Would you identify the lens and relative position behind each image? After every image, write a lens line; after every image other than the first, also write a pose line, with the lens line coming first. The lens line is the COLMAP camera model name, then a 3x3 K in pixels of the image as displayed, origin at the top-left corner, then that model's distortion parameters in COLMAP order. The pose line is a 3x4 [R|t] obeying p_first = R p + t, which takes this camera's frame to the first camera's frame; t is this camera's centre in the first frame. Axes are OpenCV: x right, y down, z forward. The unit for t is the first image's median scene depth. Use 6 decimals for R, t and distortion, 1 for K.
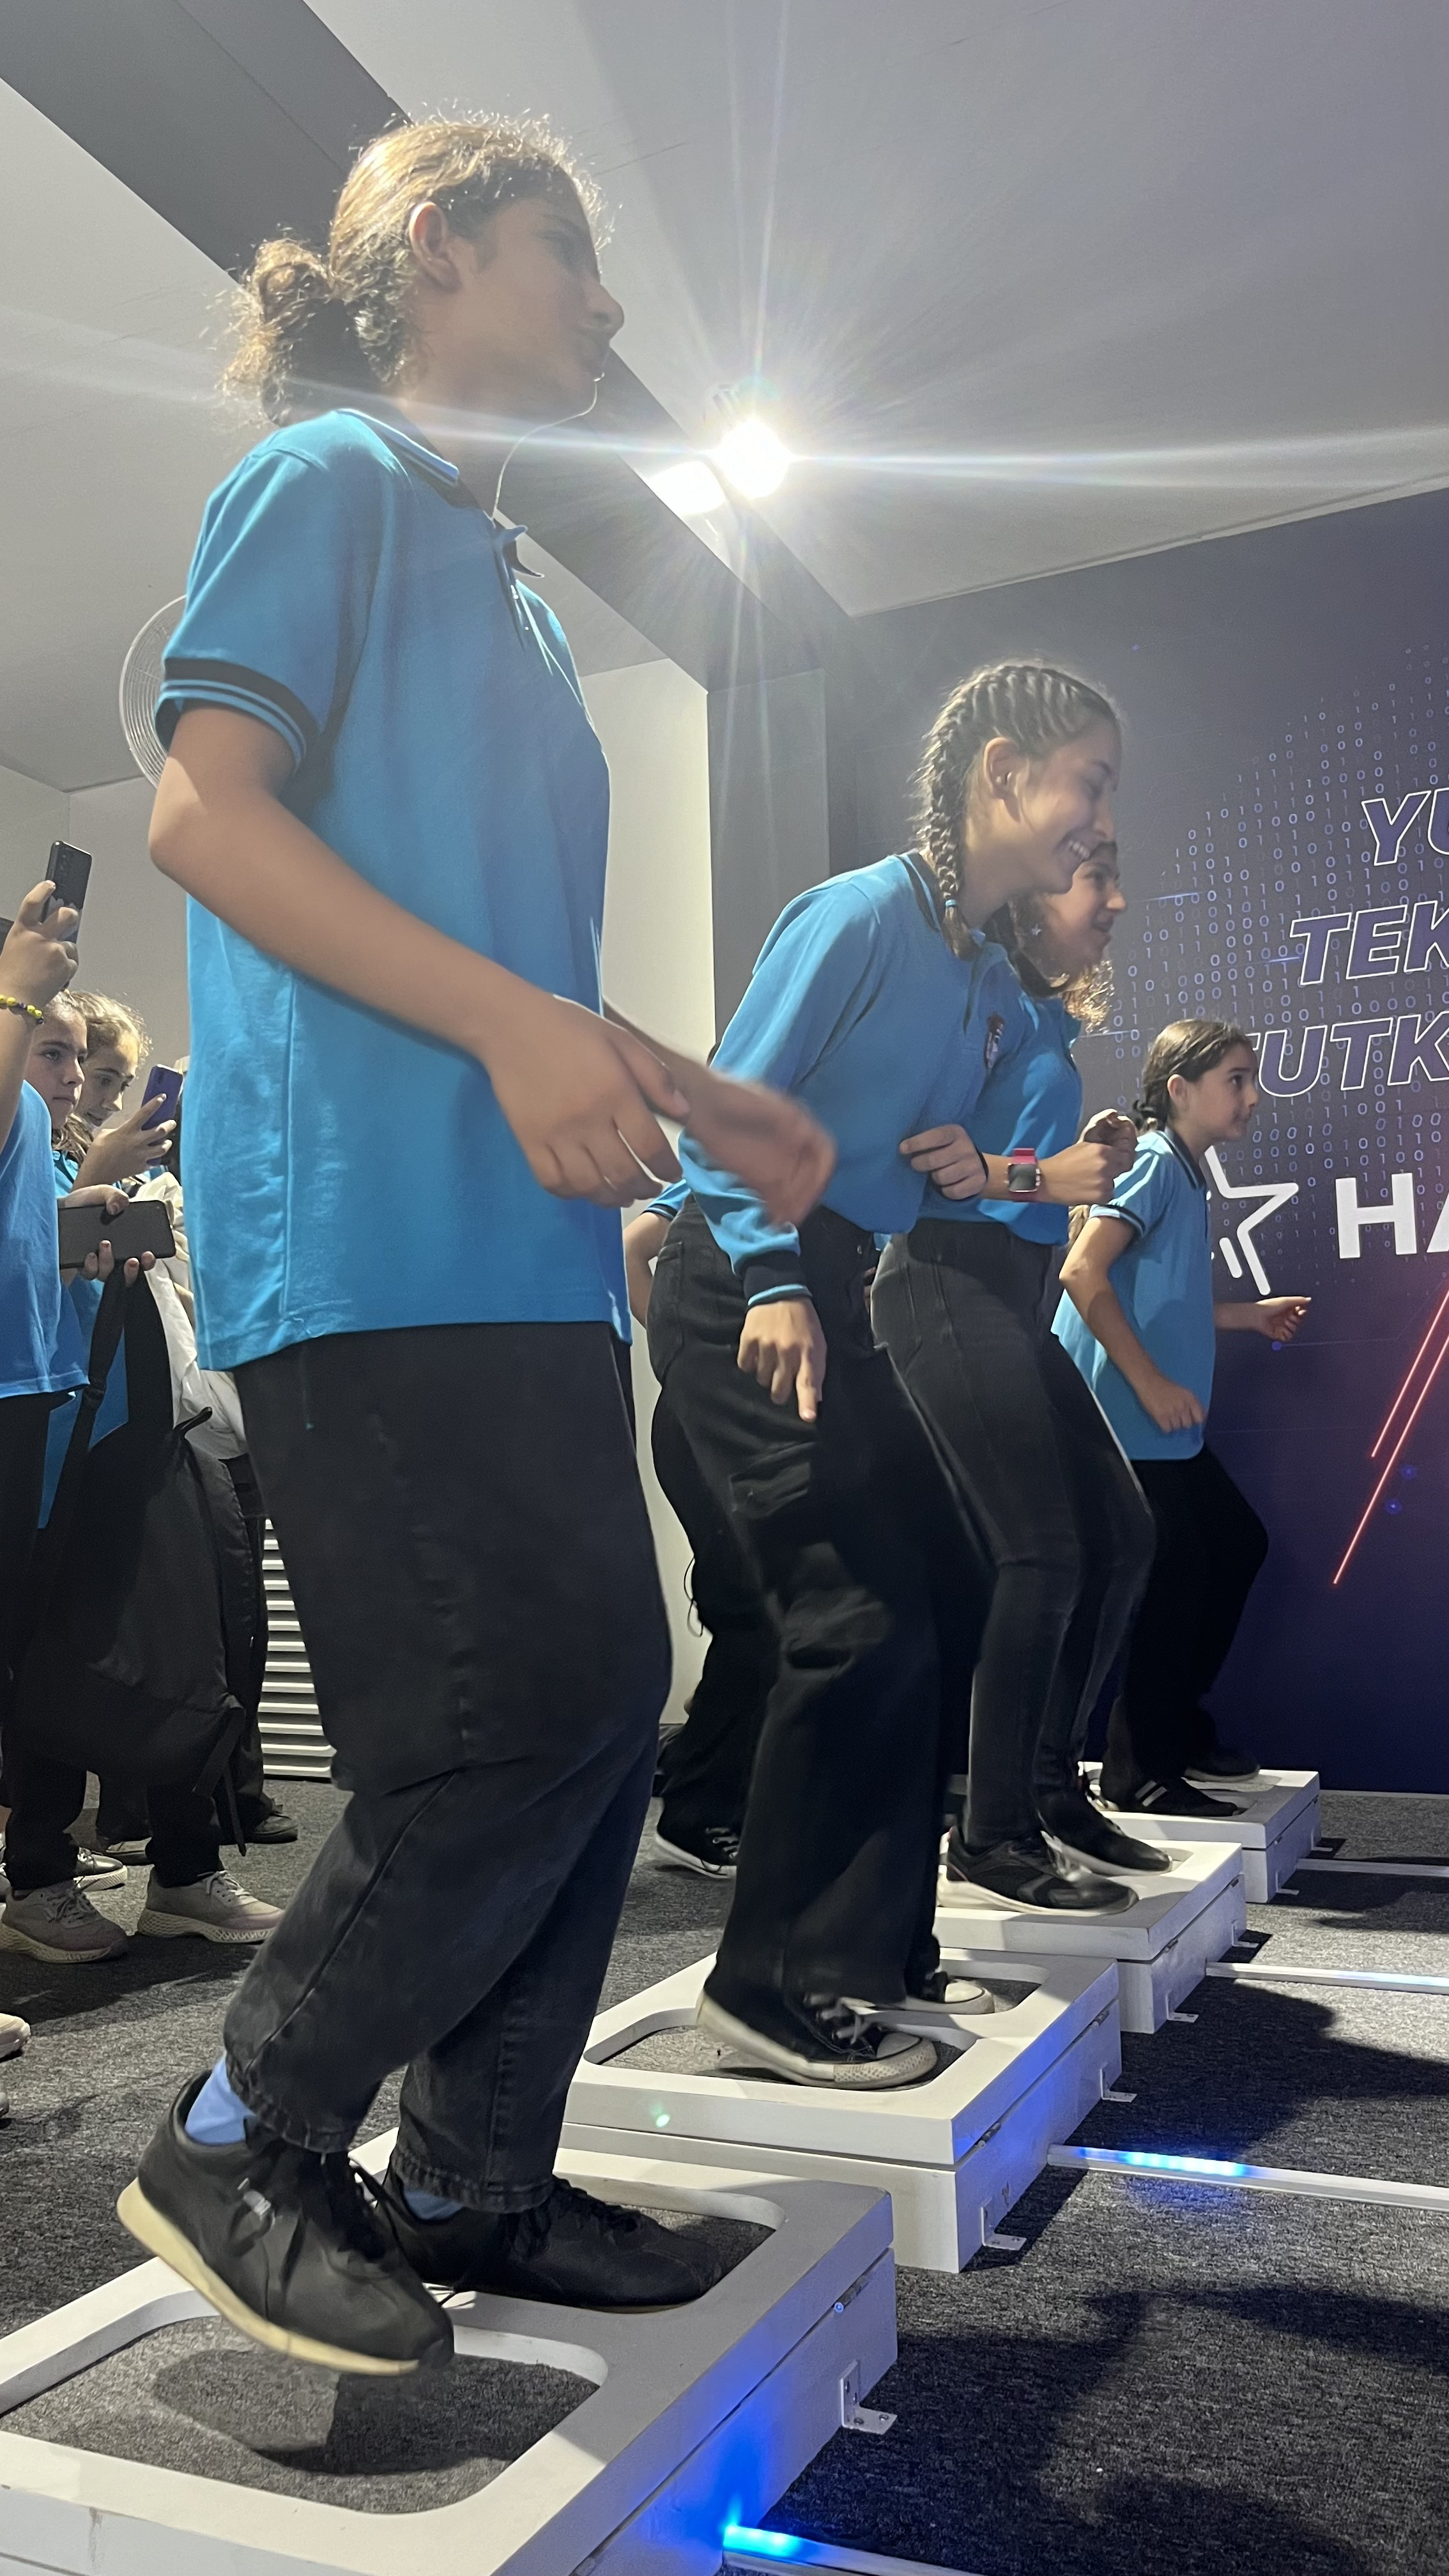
lens RADIAL K [[1951.8, 0, 721.4], [0, 1951.8, 1289.1], [0, 0, 1]] dist [0.008927, -0.031417]
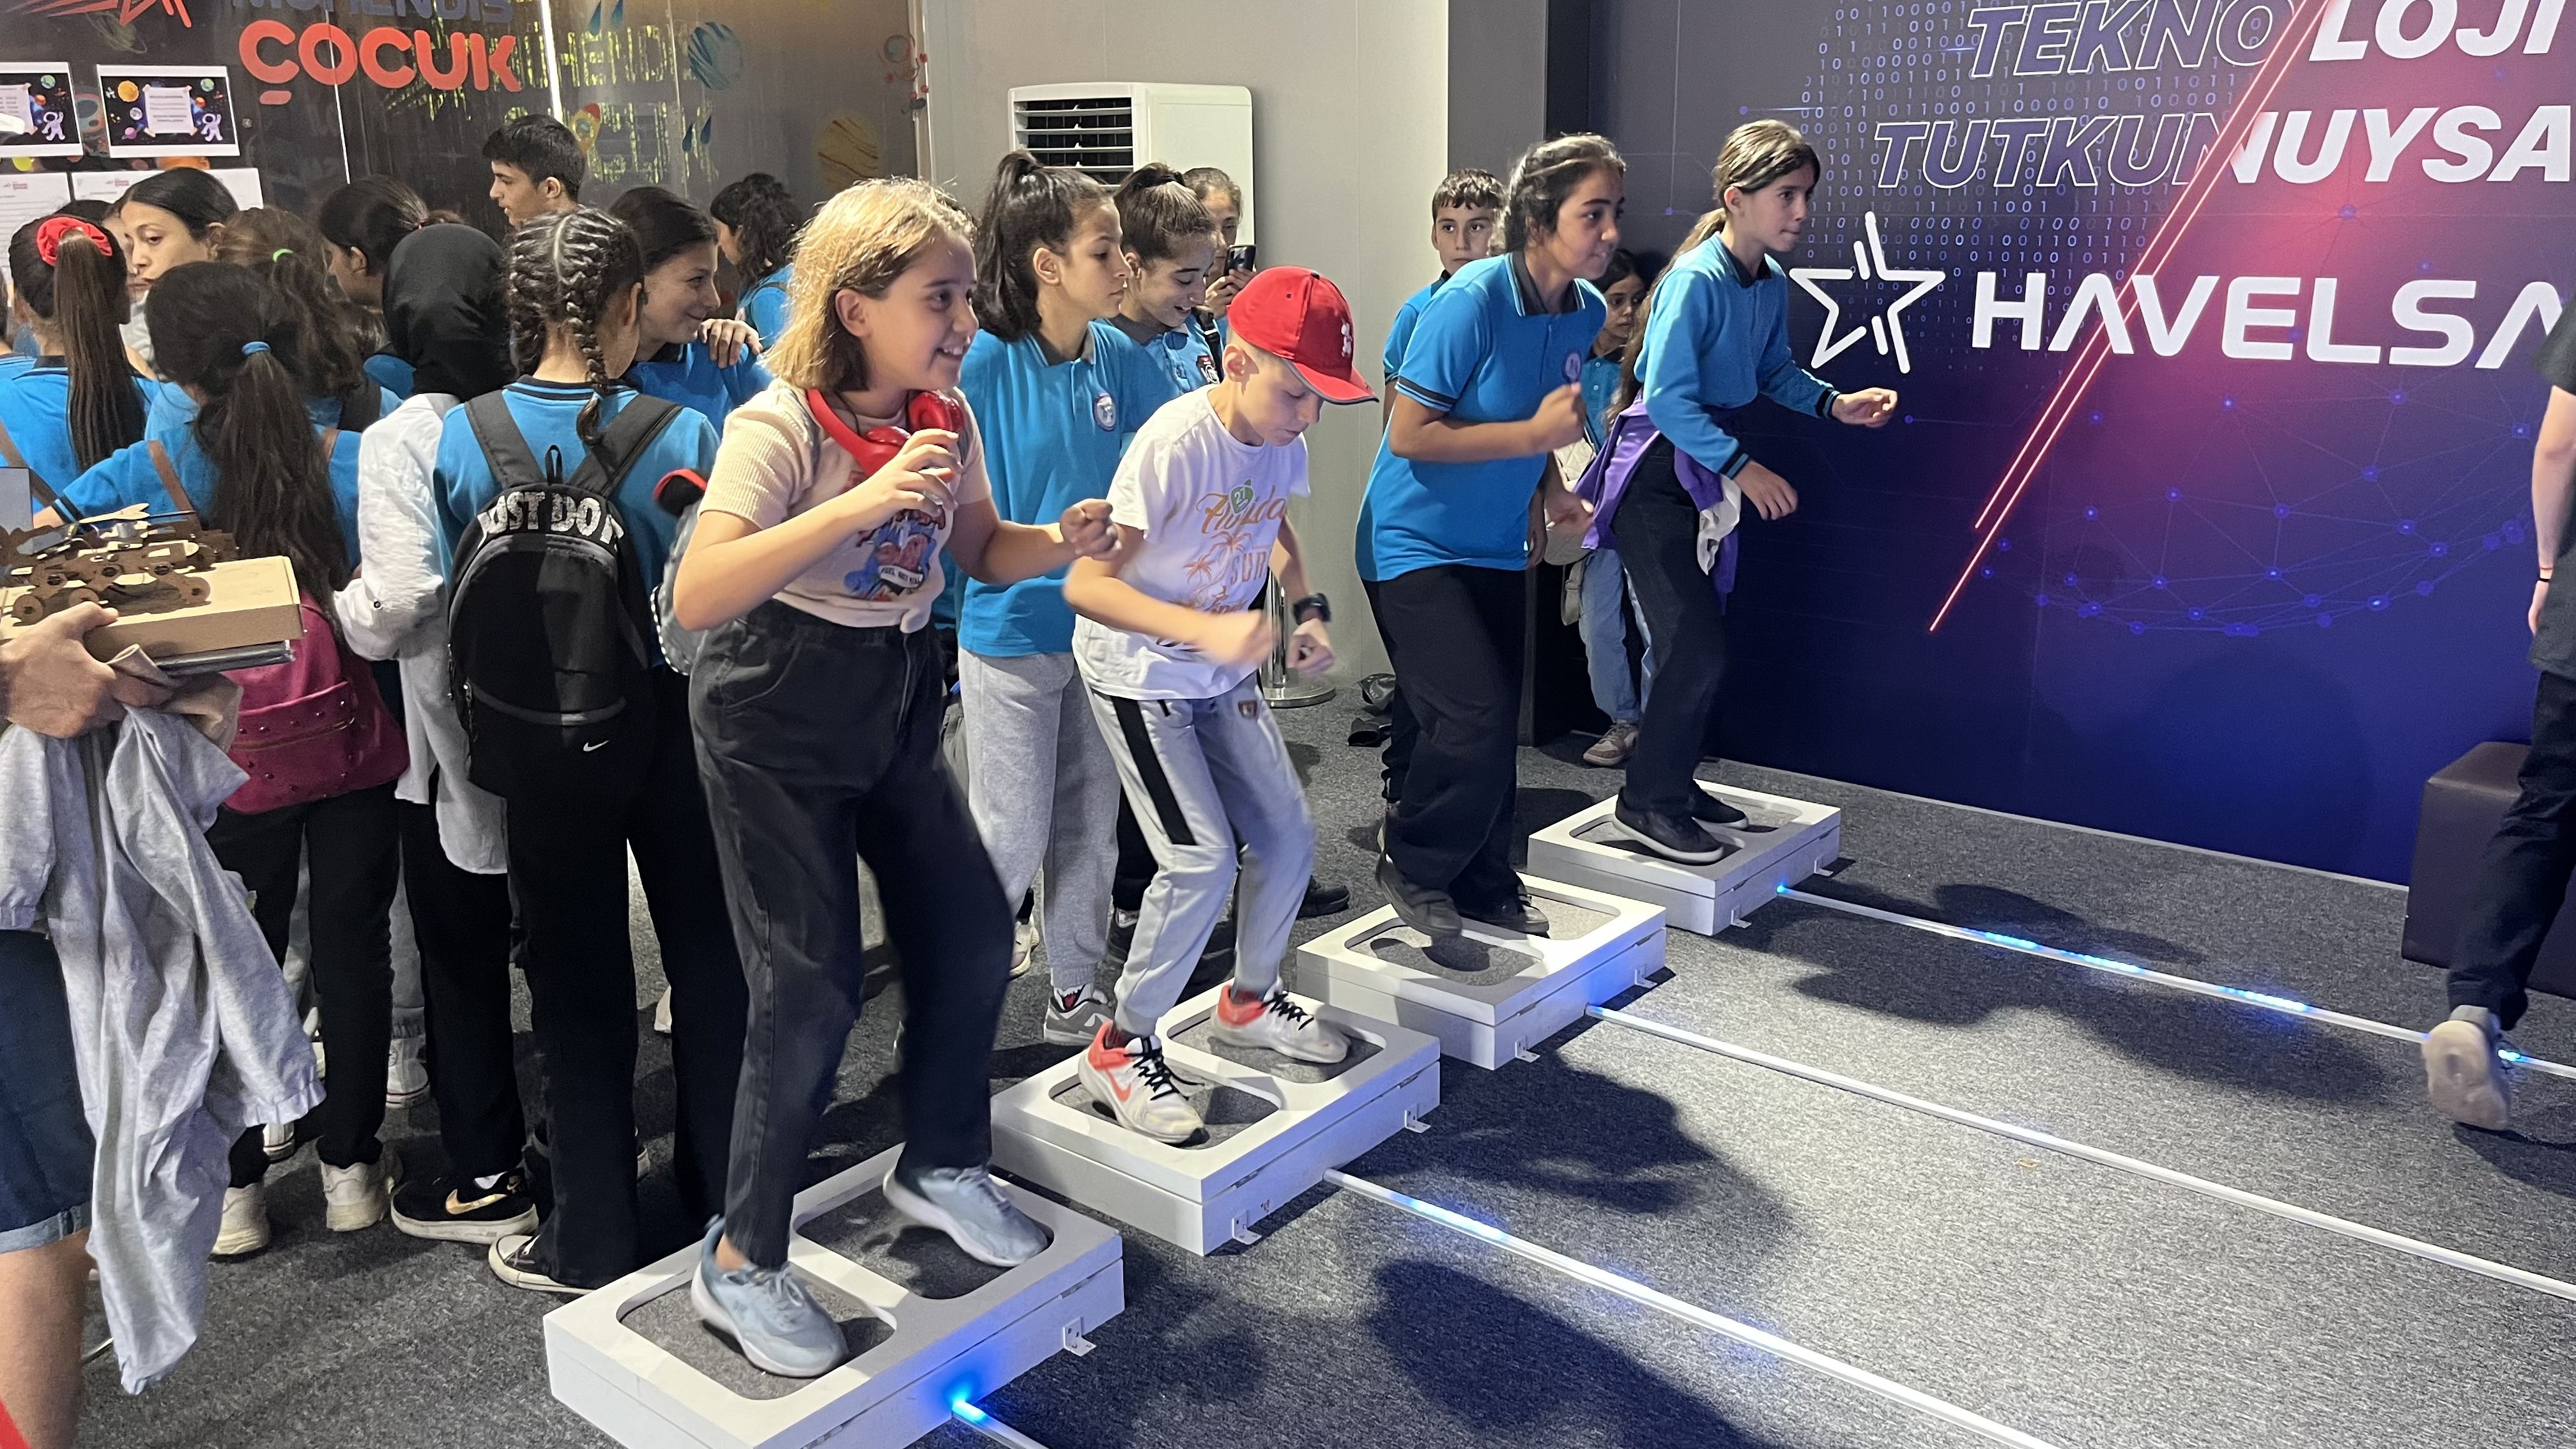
lens RADIAL K [[1951.8, 0, 1294.9], [0, 1951.8, 727.0], [0, 0, 1]] dist [0.008927, -0.031417]
pose [[0.969389, 0.075831, -0.233526, 0.219382], [0.016423, 0.928956, 0.369825, -0.228383], [0.244979, -0.362339, 0.899275, -0.156659]]
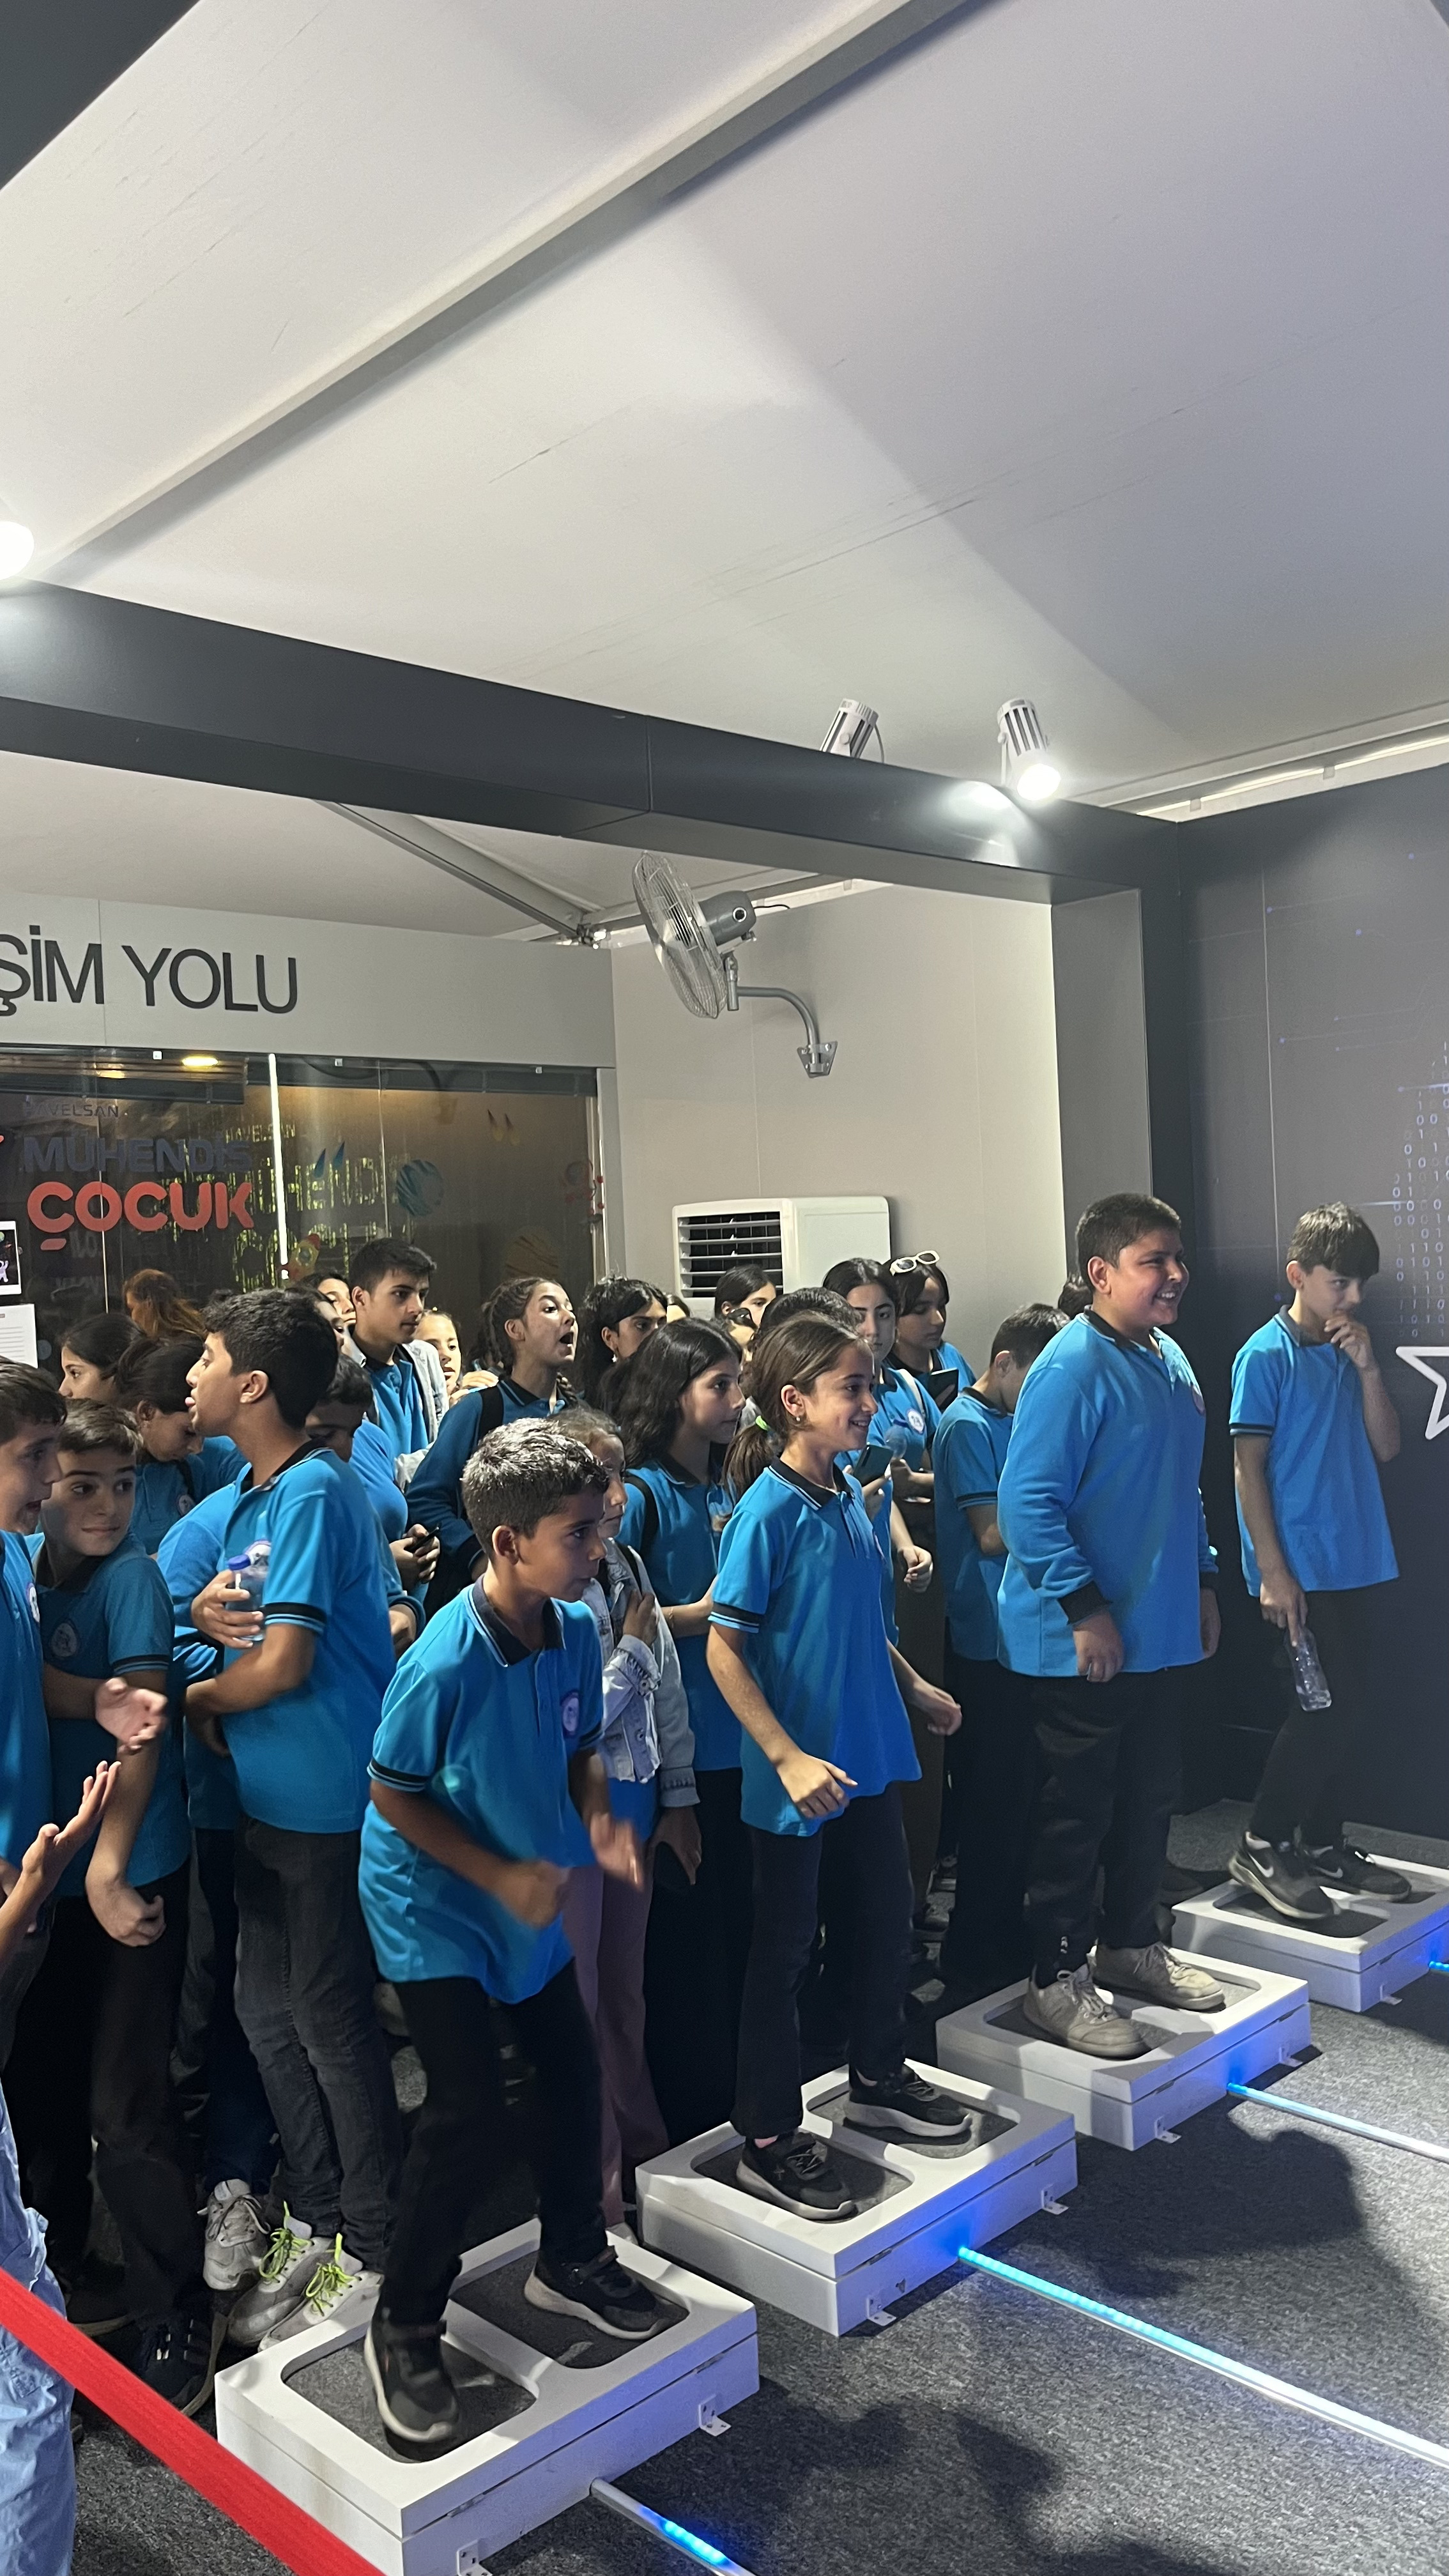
lens RADIAL K [[1951.8, 0, 726.5], [0, 1951.8, 1273.3], [0, 0, 1]] dist [0.008927, -0.031417]
pose [[0.932135, -0.019784, -0.361570, 0.264308], [0.065276, 0.991329, 0.114041, -0.260743], [0.356179, -0.129904, 0.925344, -0.224370]]
